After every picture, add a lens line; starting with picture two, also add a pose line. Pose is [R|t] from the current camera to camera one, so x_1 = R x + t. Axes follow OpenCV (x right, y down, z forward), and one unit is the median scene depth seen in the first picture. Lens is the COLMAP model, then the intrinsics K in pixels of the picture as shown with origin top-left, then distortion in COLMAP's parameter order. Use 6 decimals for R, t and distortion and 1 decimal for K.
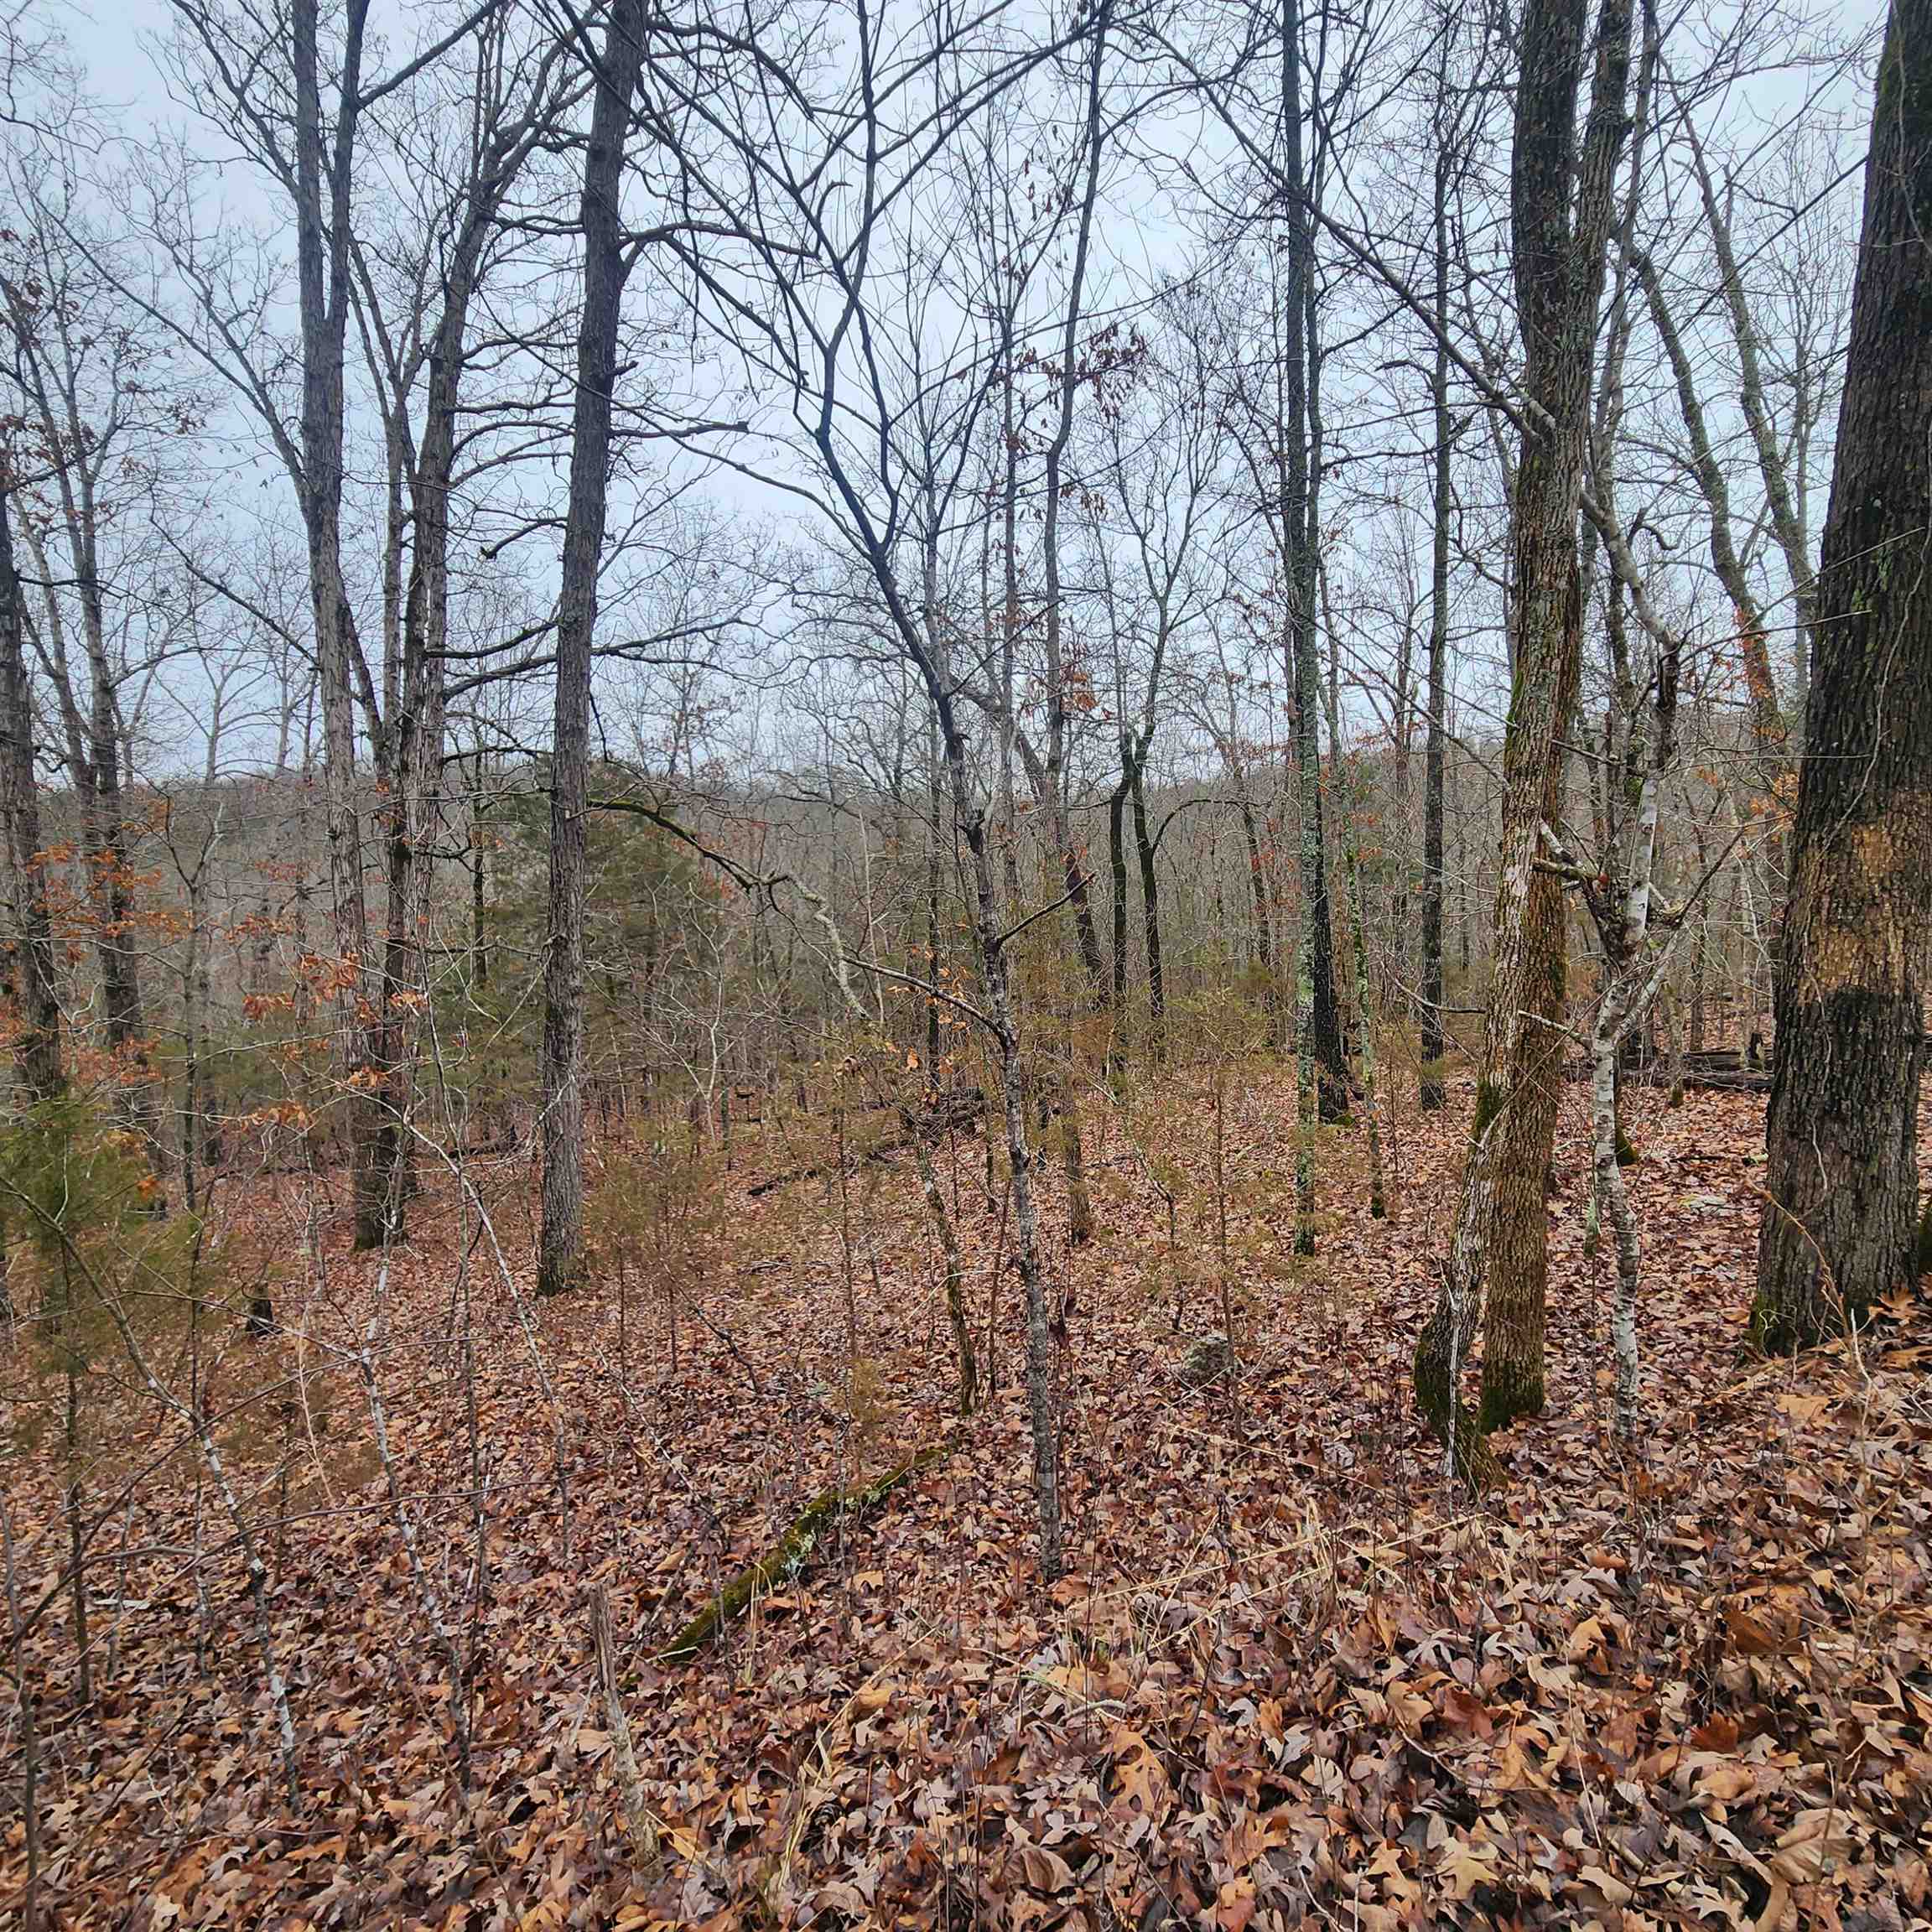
lens RADIAL K [[1037.5, 0, 965.6], [0, 1037.5, 958.7], [0, 0, 1]] dist [0.008710, -0.002883]
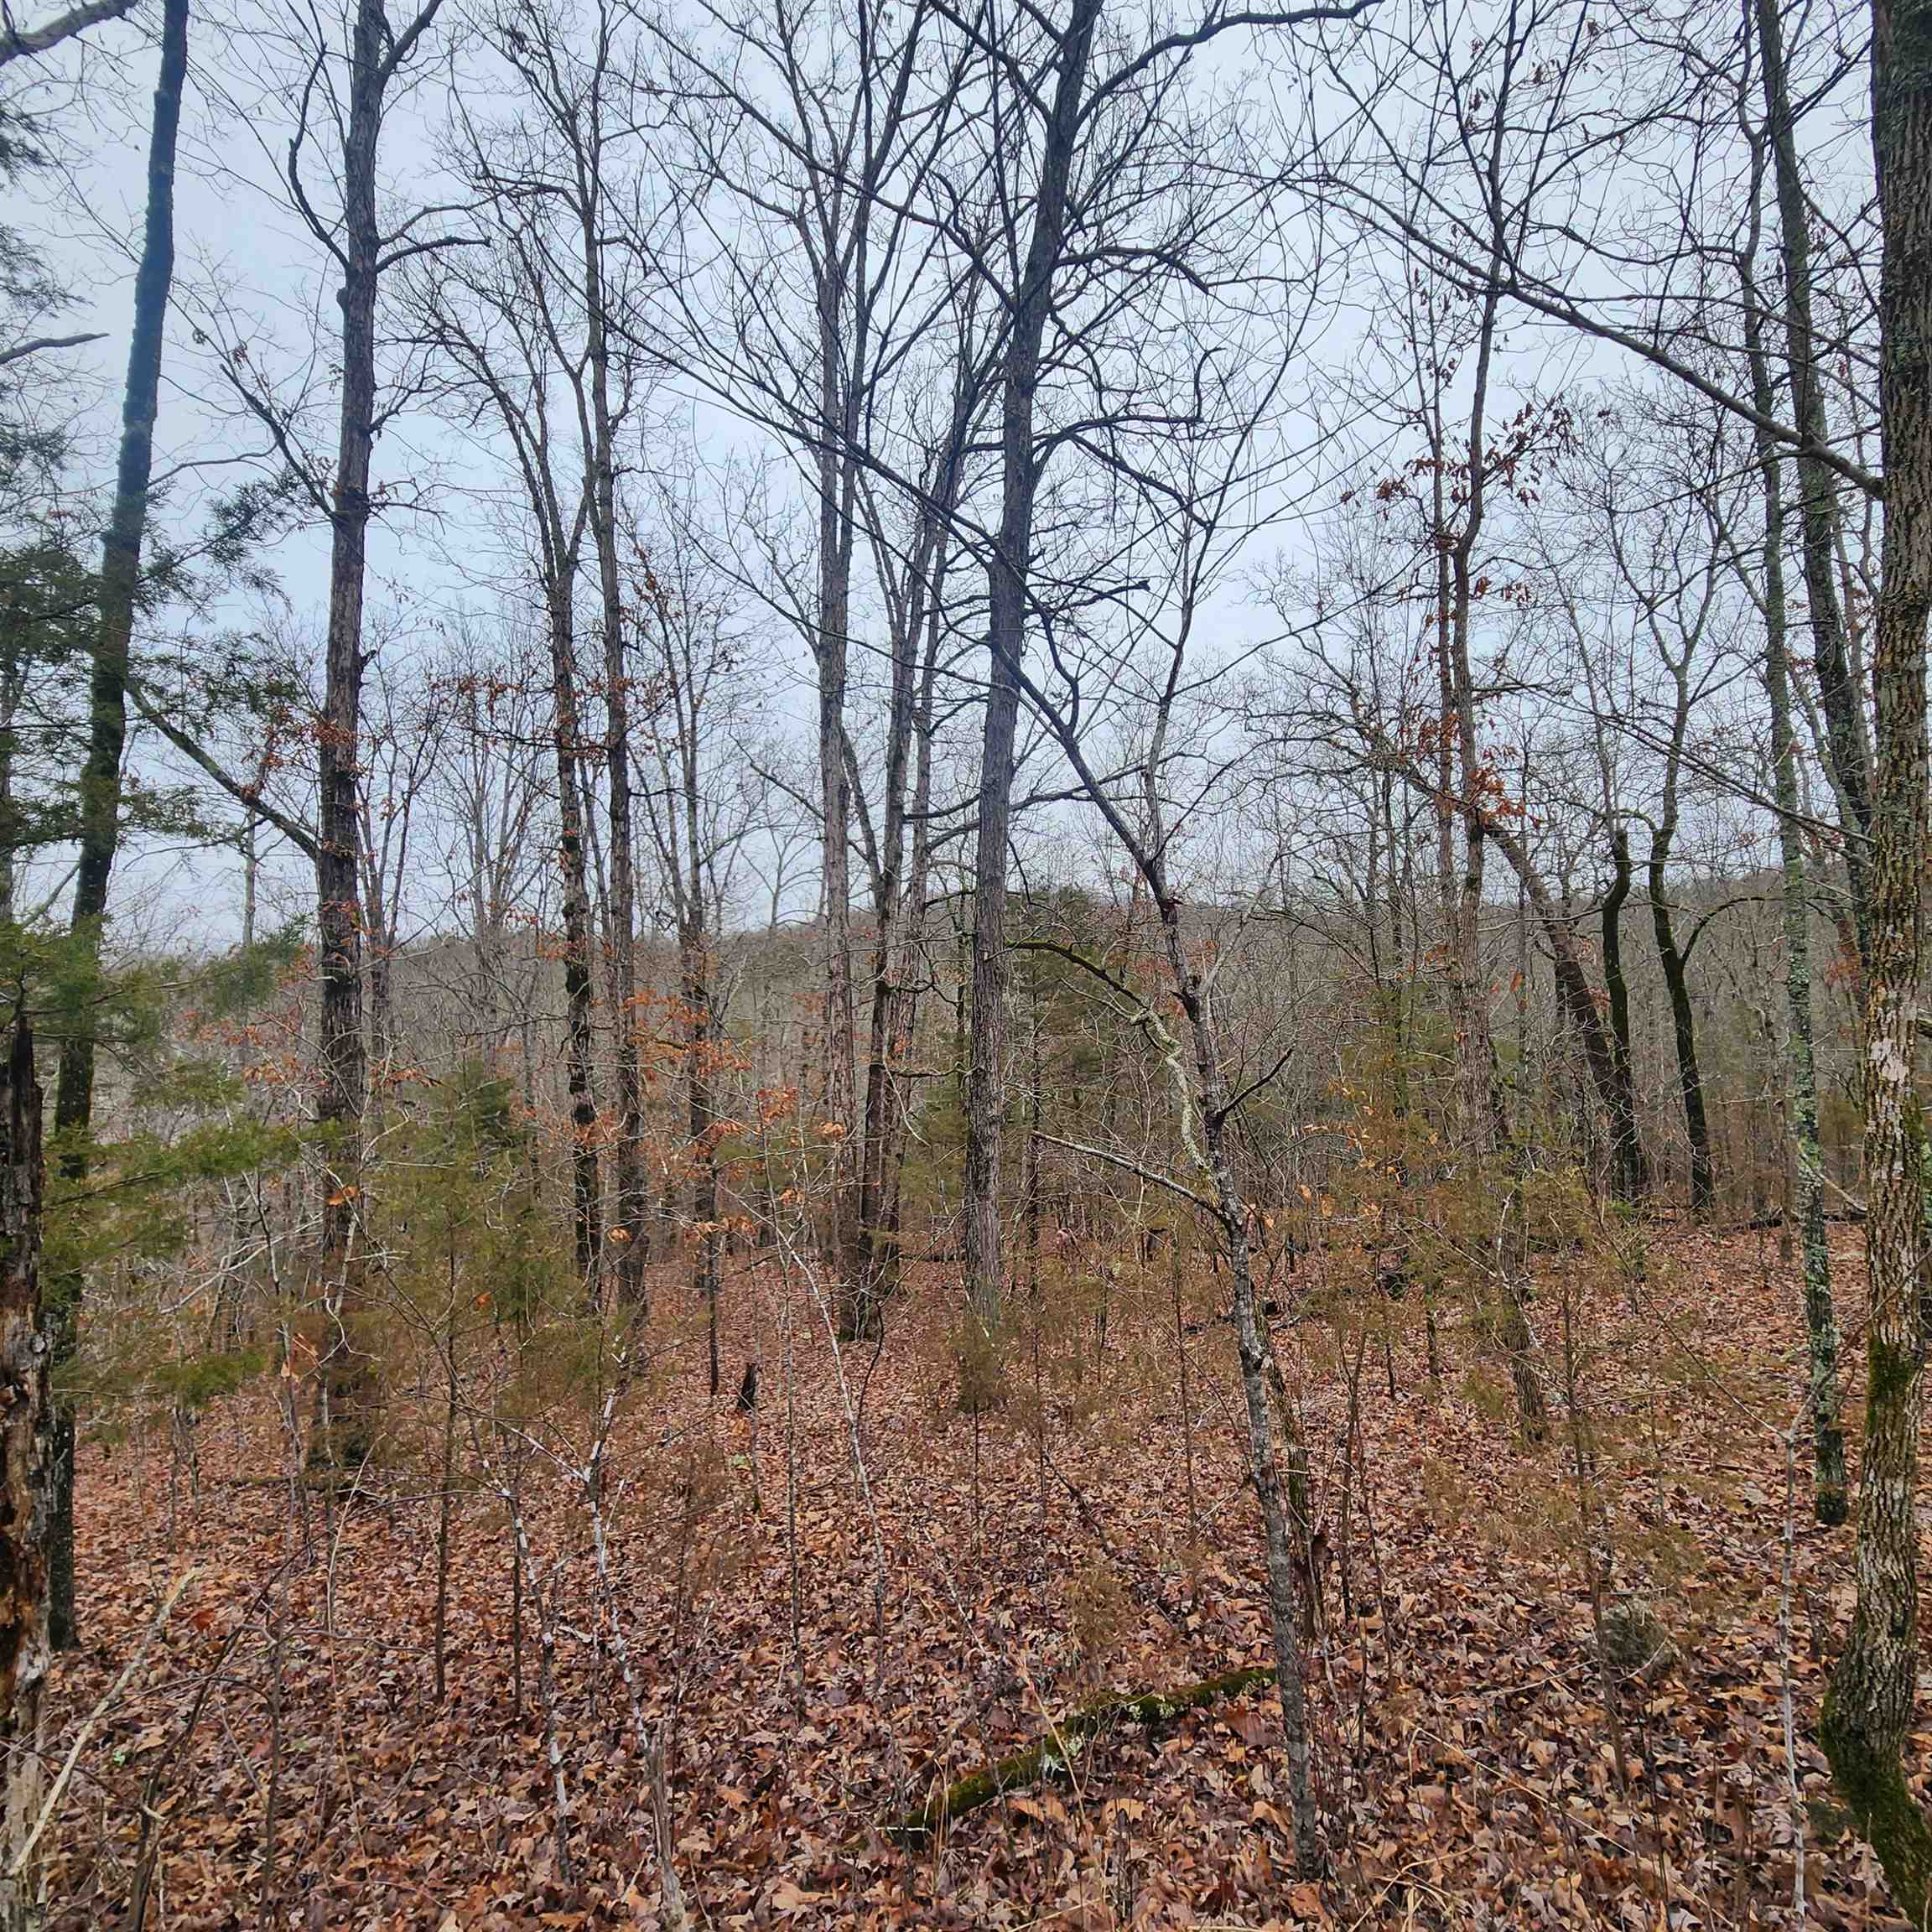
lens RADIAL K [[1037.5, 0, 967.6], [0, 1037.5, 973.8], [0, 0, 1]] dist [0.008710, -0.002883]
pose [[0.905178, -0.030111, -0.423966, 0.110040], [-0.013629, 0.994918, -0.099760, -0.022738], [0.424815, 0.096079, 0.900167, 0.026733]]
